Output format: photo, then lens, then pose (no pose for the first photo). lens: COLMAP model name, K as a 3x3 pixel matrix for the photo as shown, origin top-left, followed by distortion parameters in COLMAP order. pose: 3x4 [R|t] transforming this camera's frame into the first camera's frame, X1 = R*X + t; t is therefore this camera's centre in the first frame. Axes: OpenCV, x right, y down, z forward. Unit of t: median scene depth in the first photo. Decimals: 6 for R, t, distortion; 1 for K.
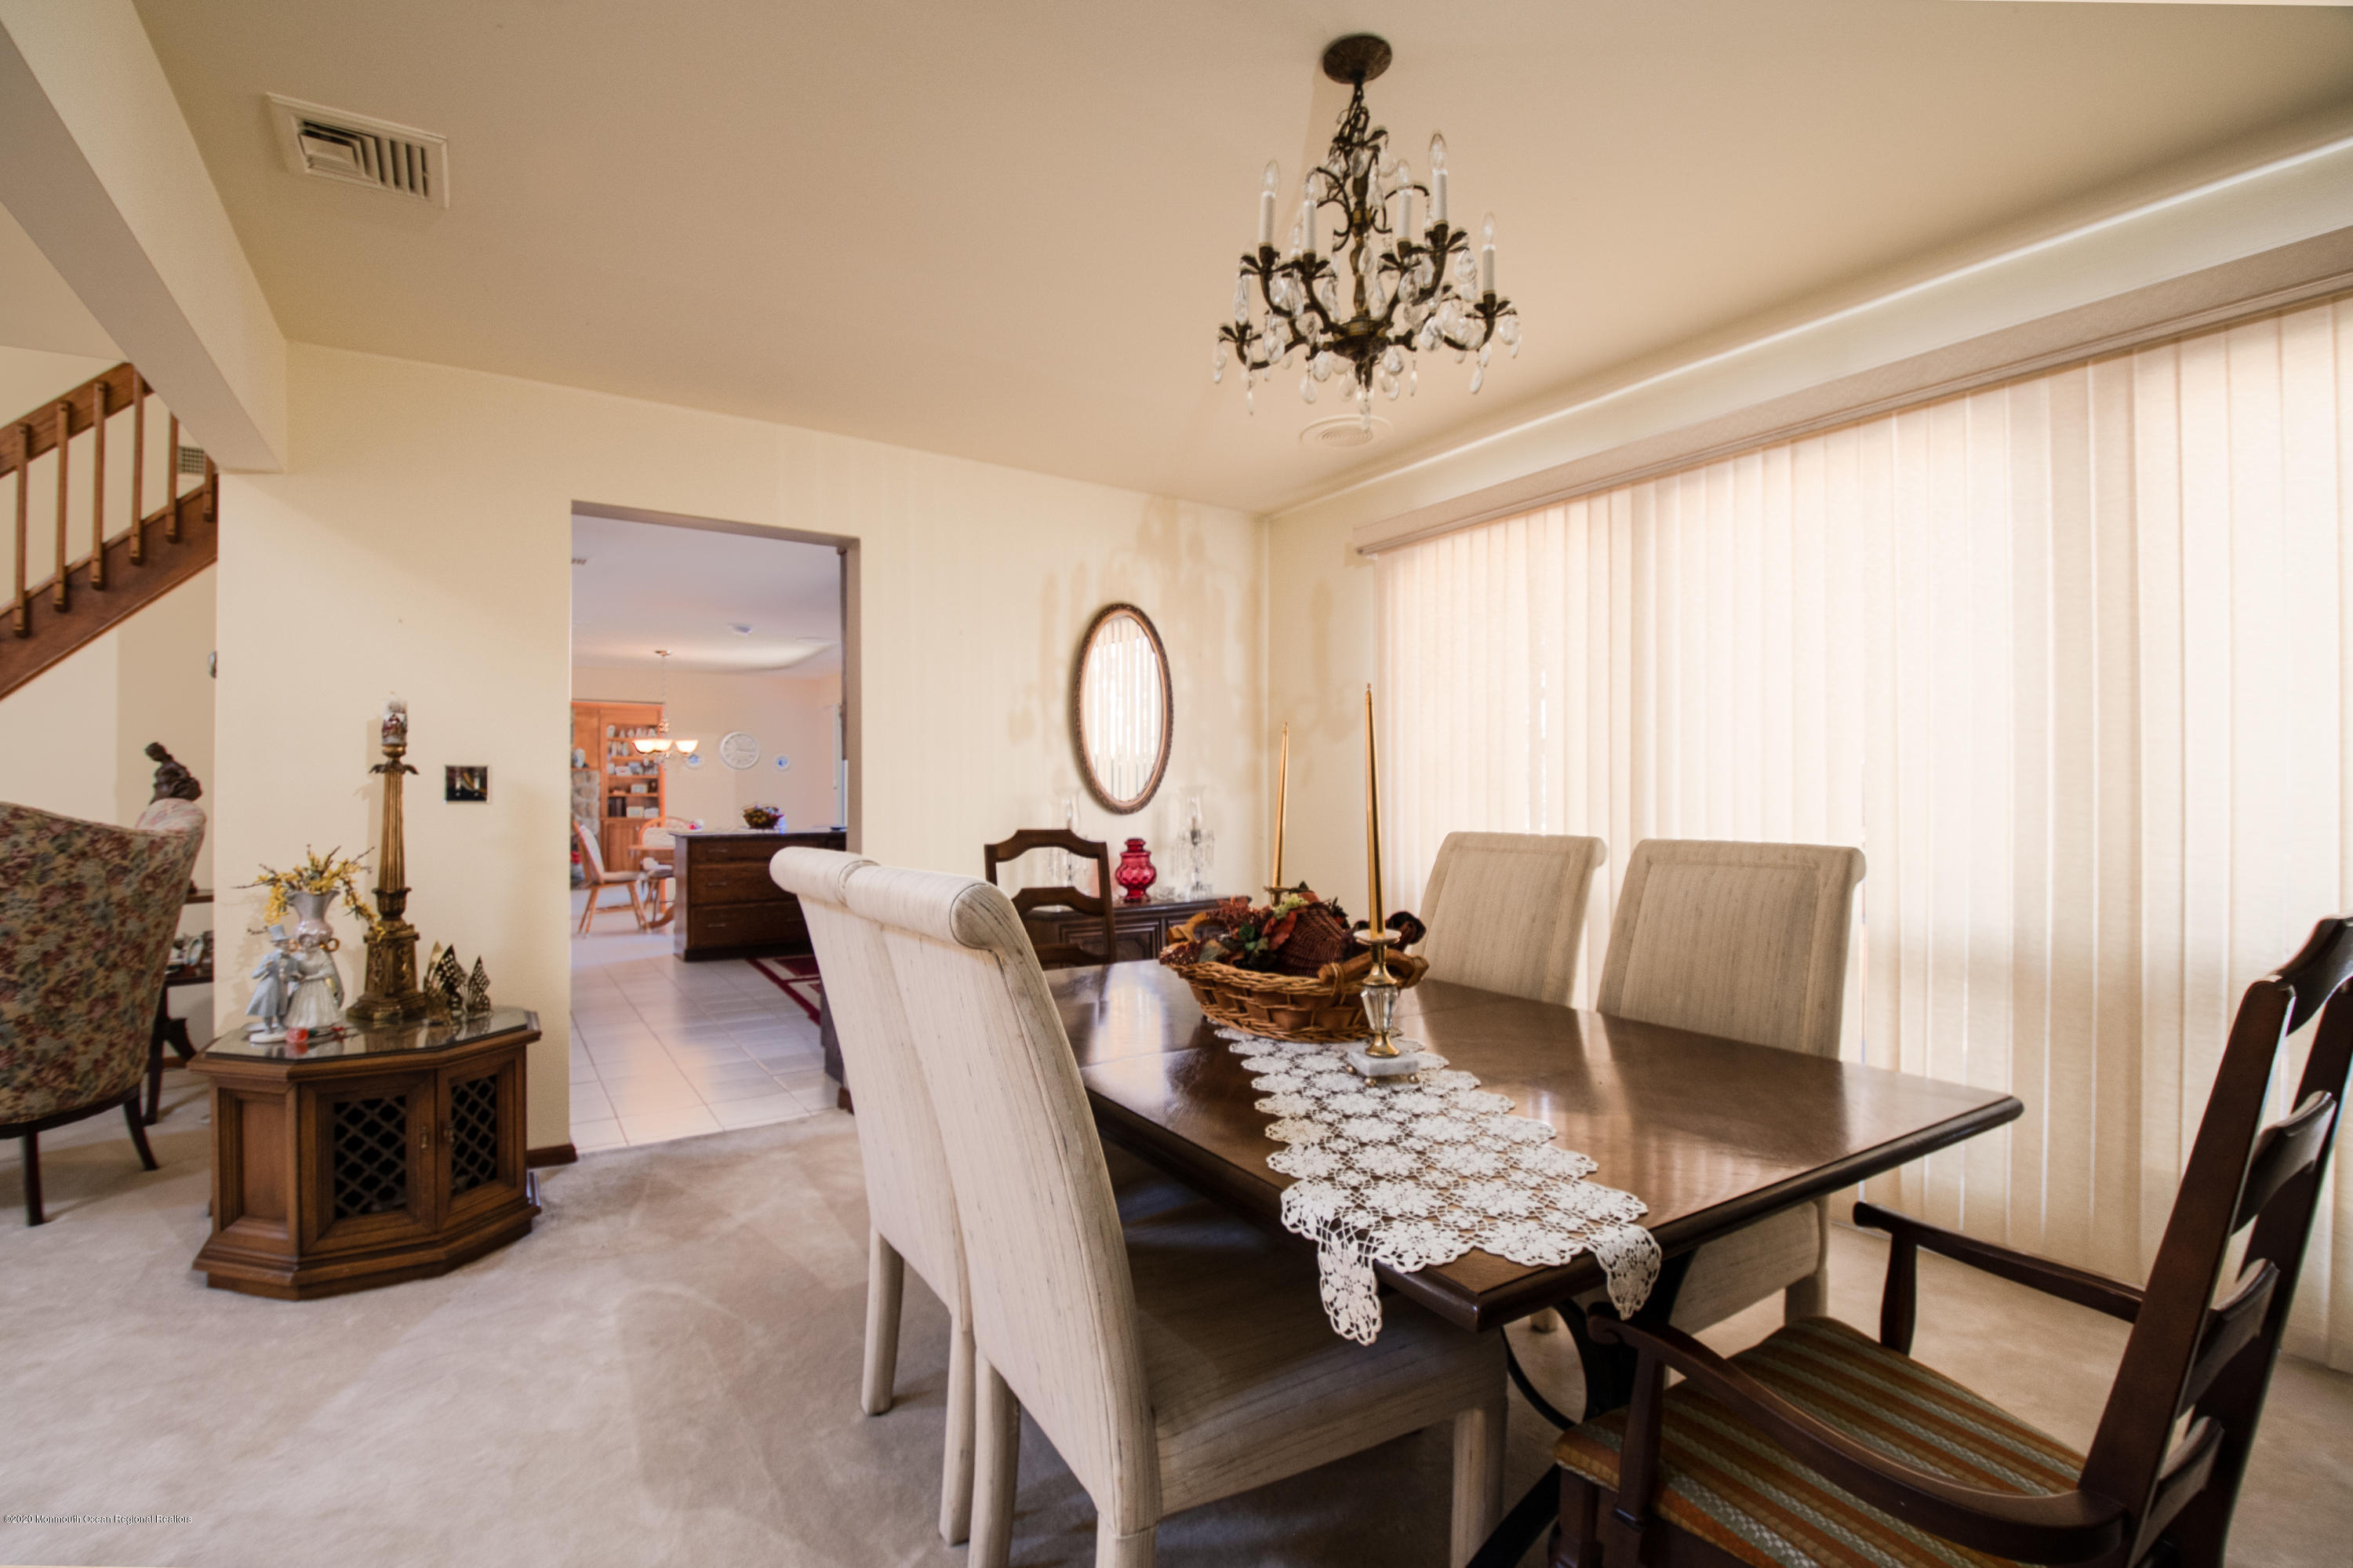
lens RADIAL K [[1064.7, 0, 1156.7], [0, 1064.7, 786.5], [0, 0, 1]] dist [0.004508, -0.017175]
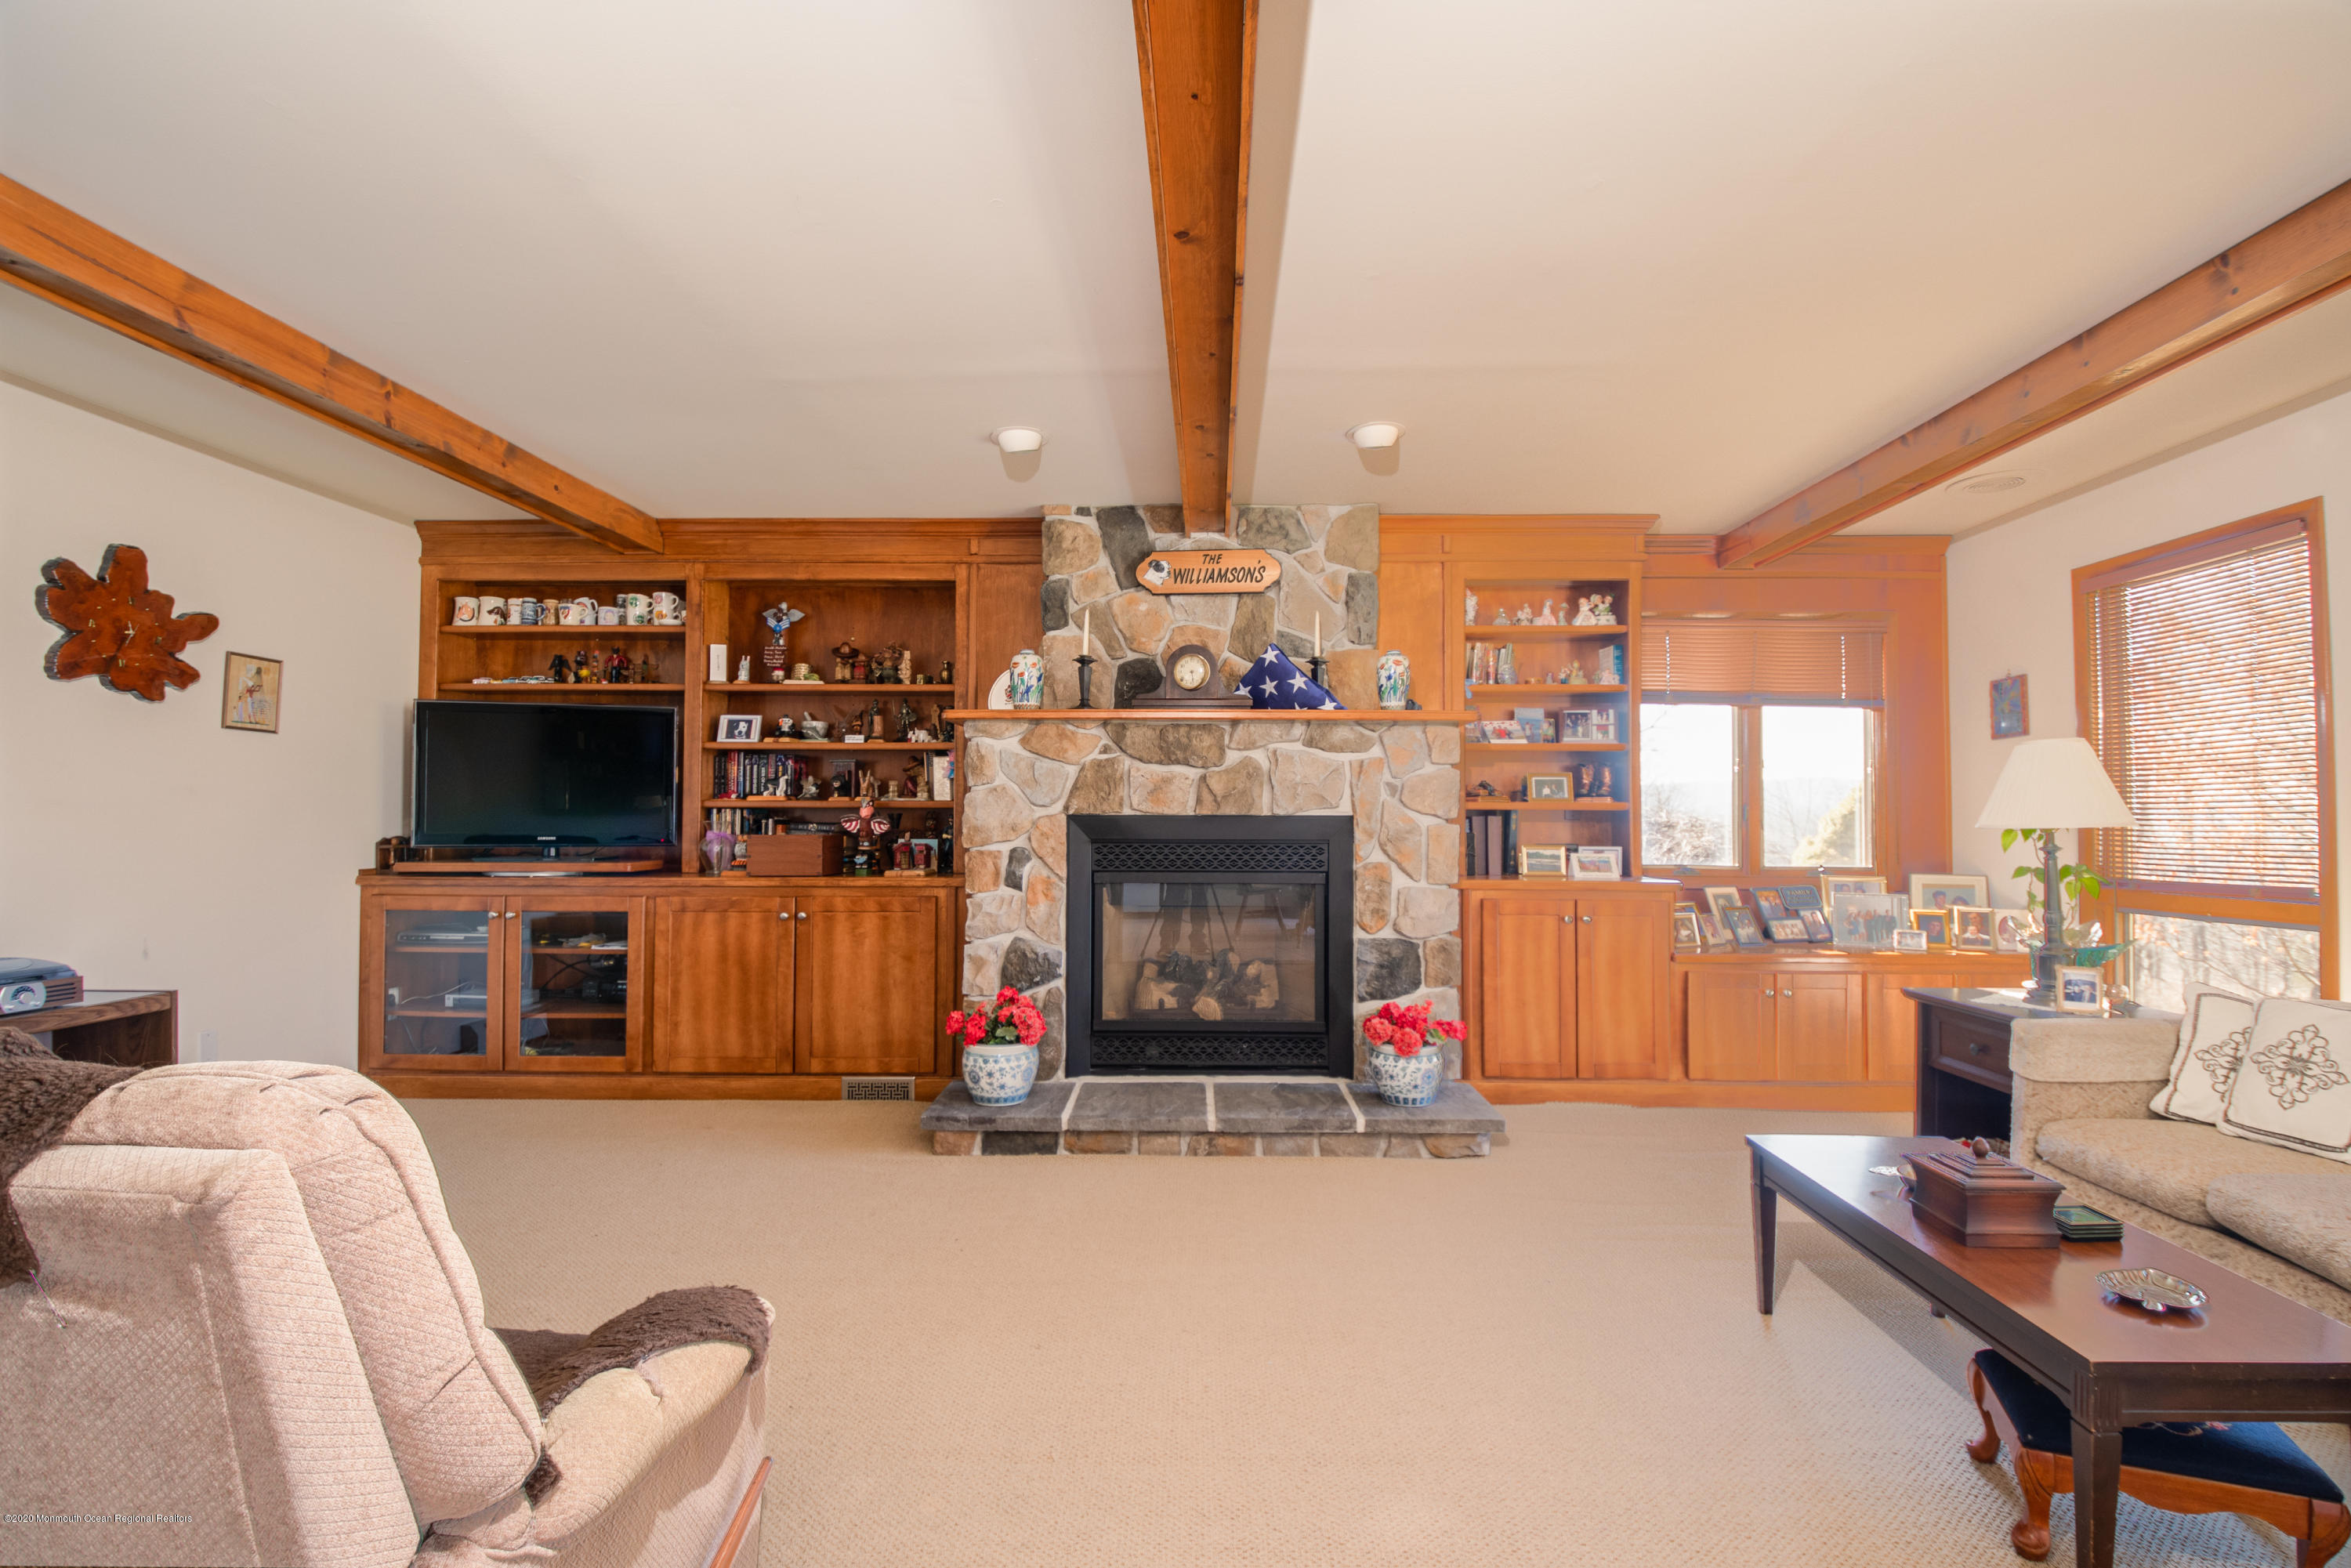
lens RADIAL K [[1063.7, 0, 1181.9], [0, 1063.7, 788.7], [0, 0, 1]] dist [0.004508, -0.017175]
pose [[0.832171, -0.013986, -0.554343, -0.589668], [0.000721, 0.999708, -0.024140, 0.015191], [0.554519, 0.019689, 0.831938, 0.991595]]
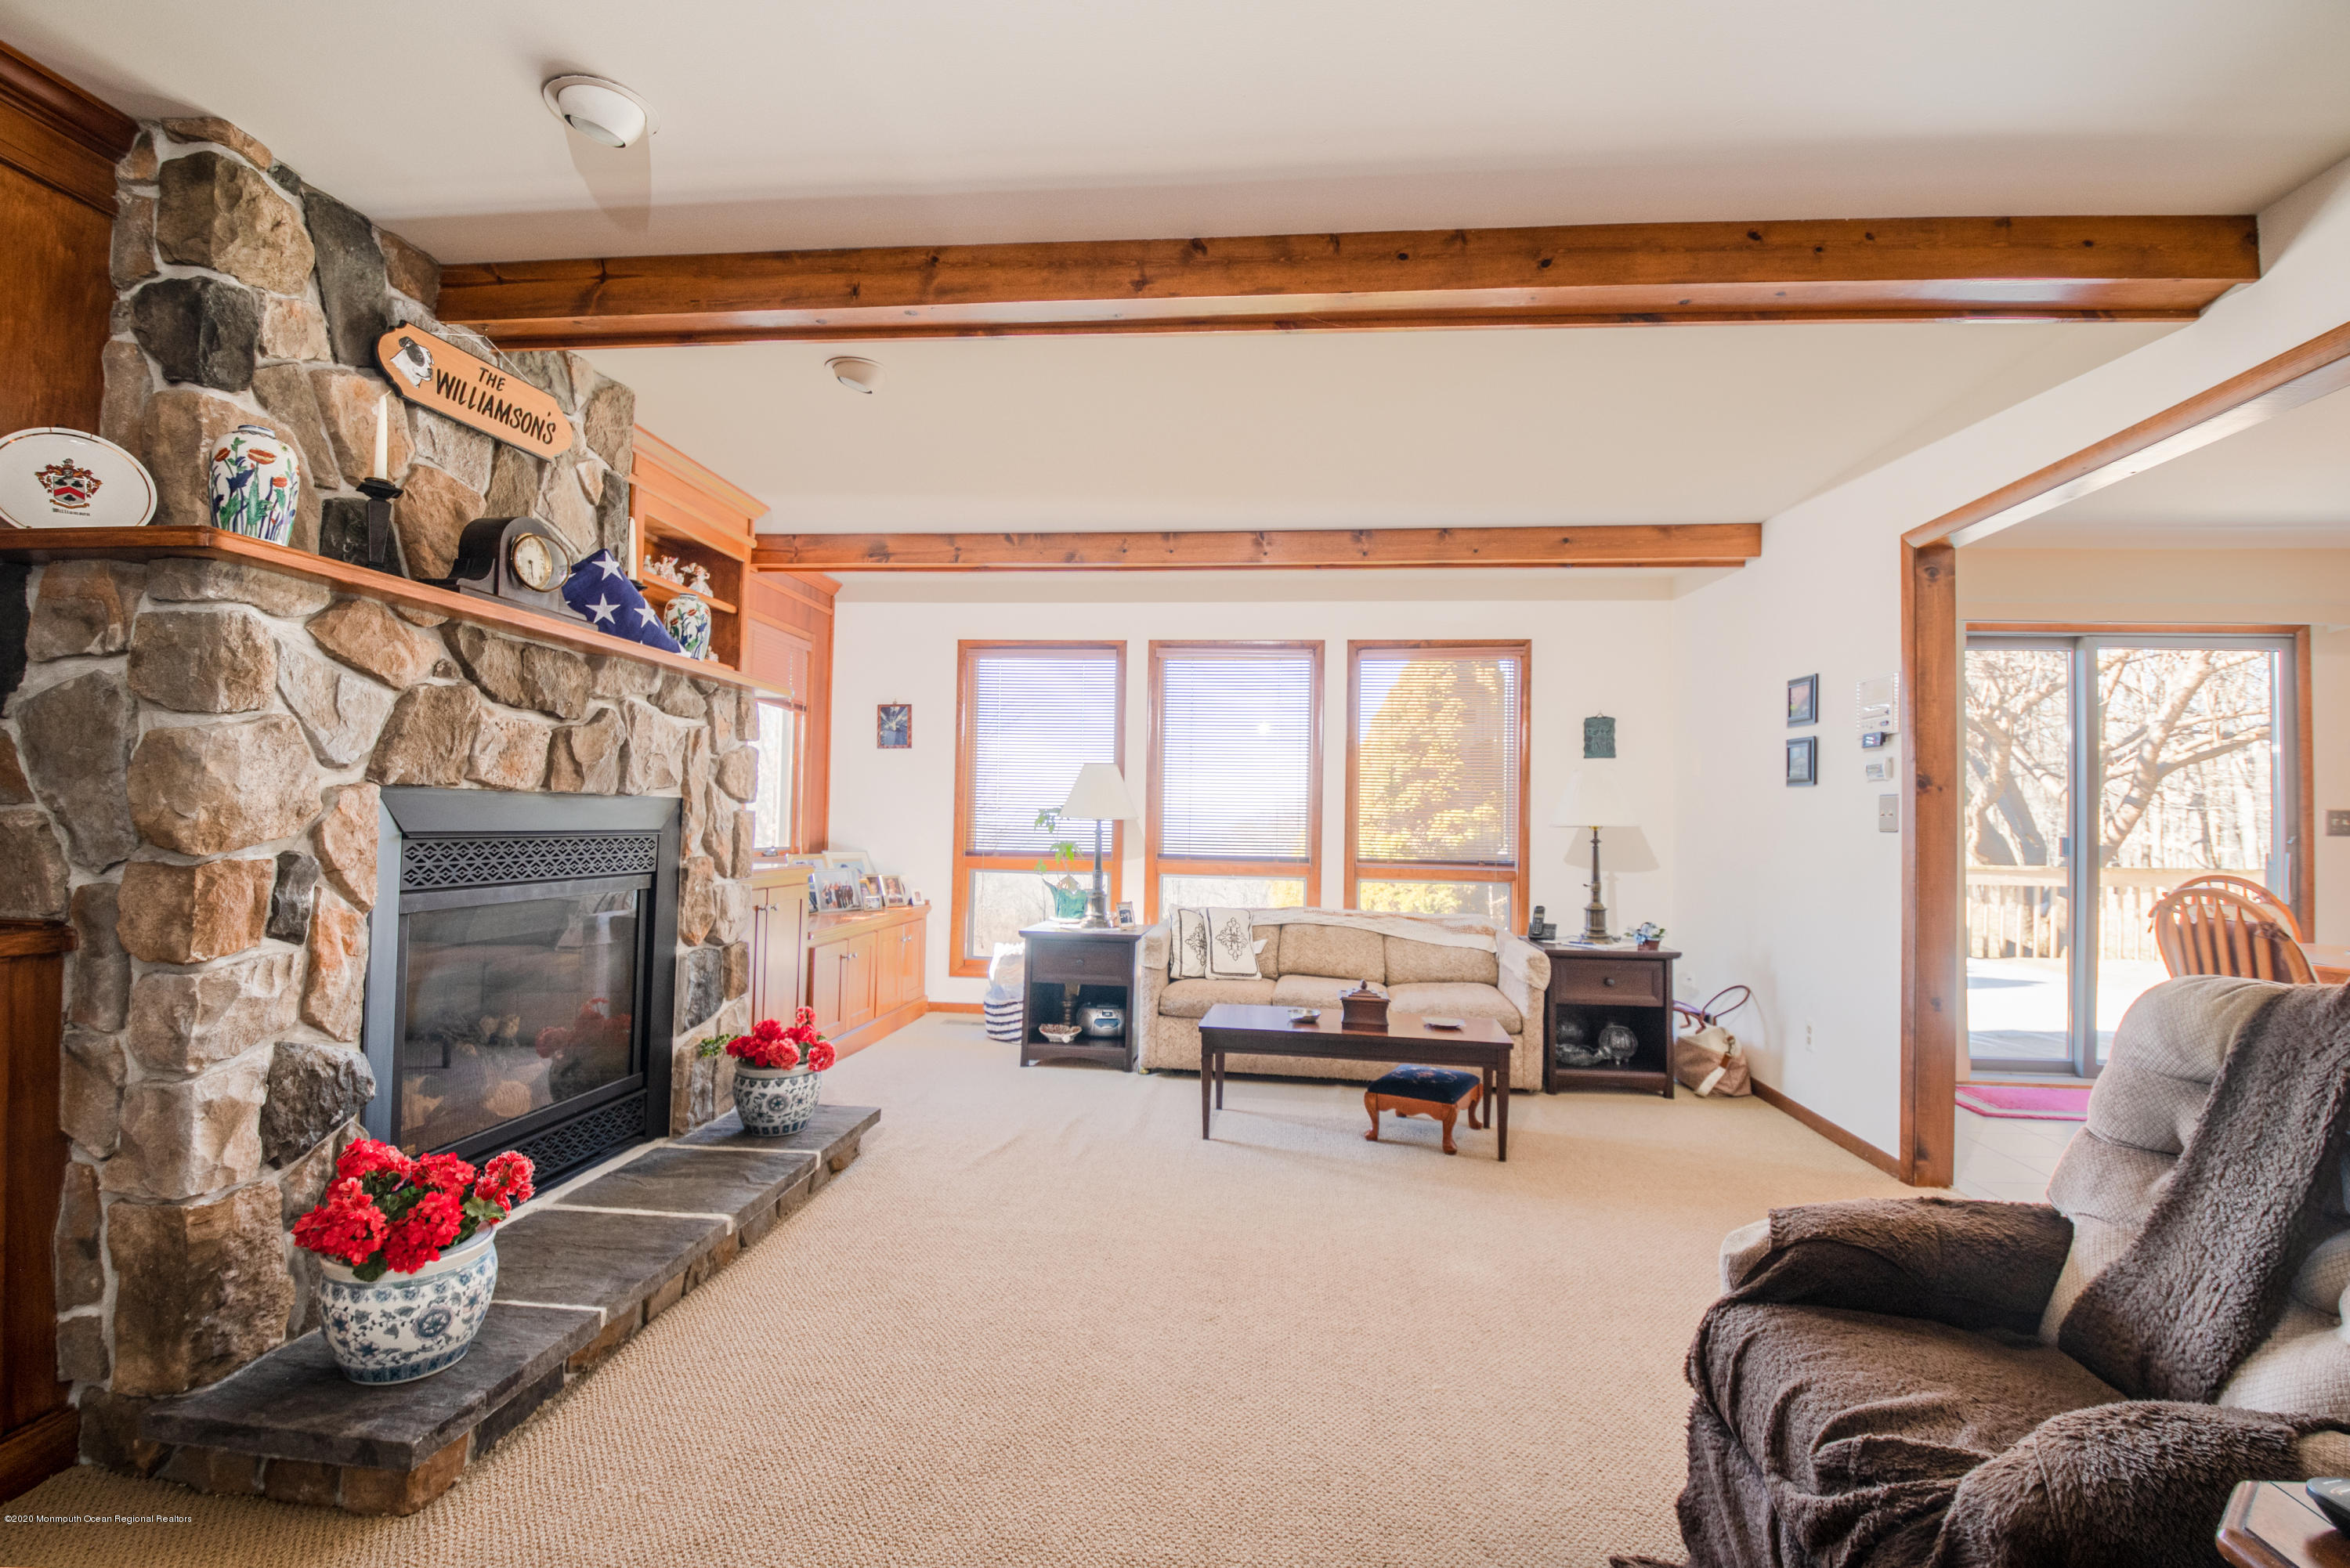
lens RADIAL K [[1063.2, 0, 1169.7], [0, 1063.2, 786.2], [0, 0, 1]] dist [0.004508, -0.017175]
pose [[0.622179, 0.041483, 0.781775, -0.915708], [-0.032104, 0.999107, -0.027465, 0.016170], [-0.782216, -0.008010, 0.622955, 1.053009]]
